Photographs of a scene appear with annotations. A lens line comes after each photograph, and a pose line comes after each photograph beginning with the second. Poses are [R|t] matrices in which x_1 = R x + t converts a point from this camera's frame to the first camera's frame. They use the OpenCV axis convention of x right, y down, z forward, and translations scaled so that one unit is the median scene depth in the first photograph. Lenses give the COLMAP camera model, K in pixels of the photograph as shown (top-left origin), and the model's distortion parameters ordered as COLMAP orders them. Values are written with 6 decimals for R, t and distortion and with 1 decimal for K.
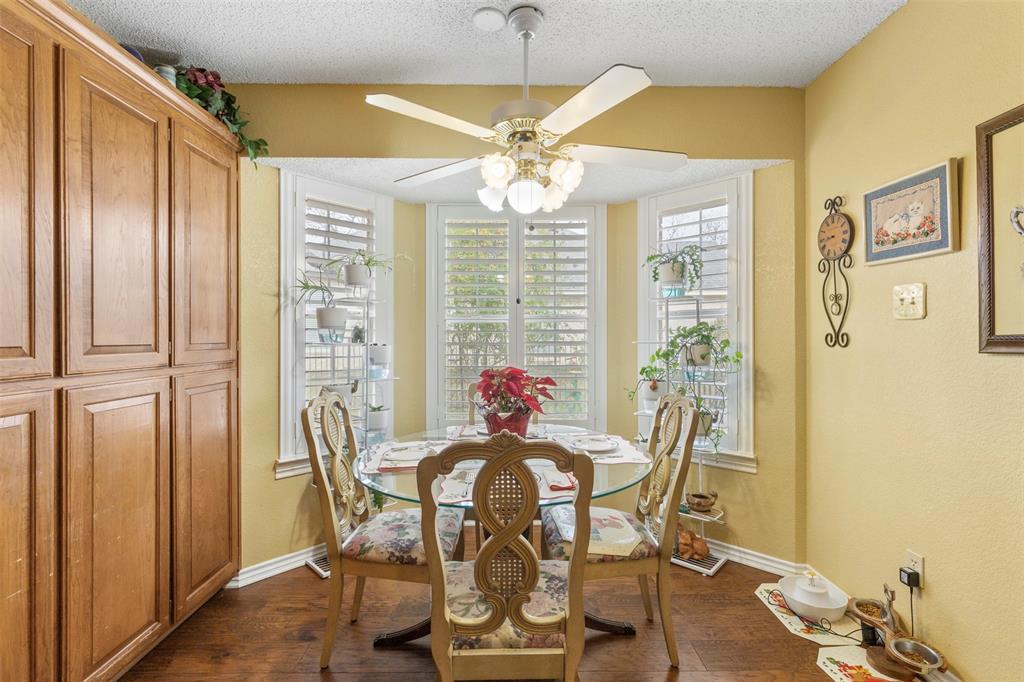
lens RADIAL K [[461.6, 0, 514.7], [0, 461.6, 337.6], [0, 0, 1]] dist [0.002256, 0.000019]
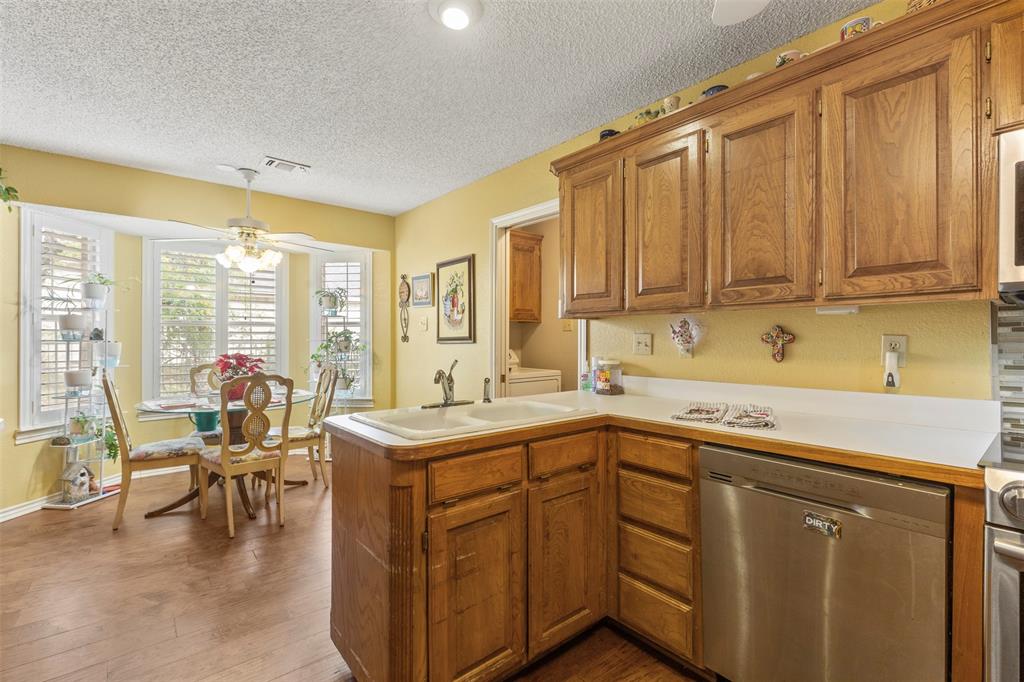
lens RADIAL K [[461.6, 0, 514.7], [0, 461.6, 337.6], [0, 0, 1]] dist [0.002256, 0.000019]
pose [[0.776865, 0.003922, 0.629655, -0.255365], [-0.003738, 0.999992, -0.001617, 0.000833], [-0.629656, -0.001098, 0.776873, -0.934882]]
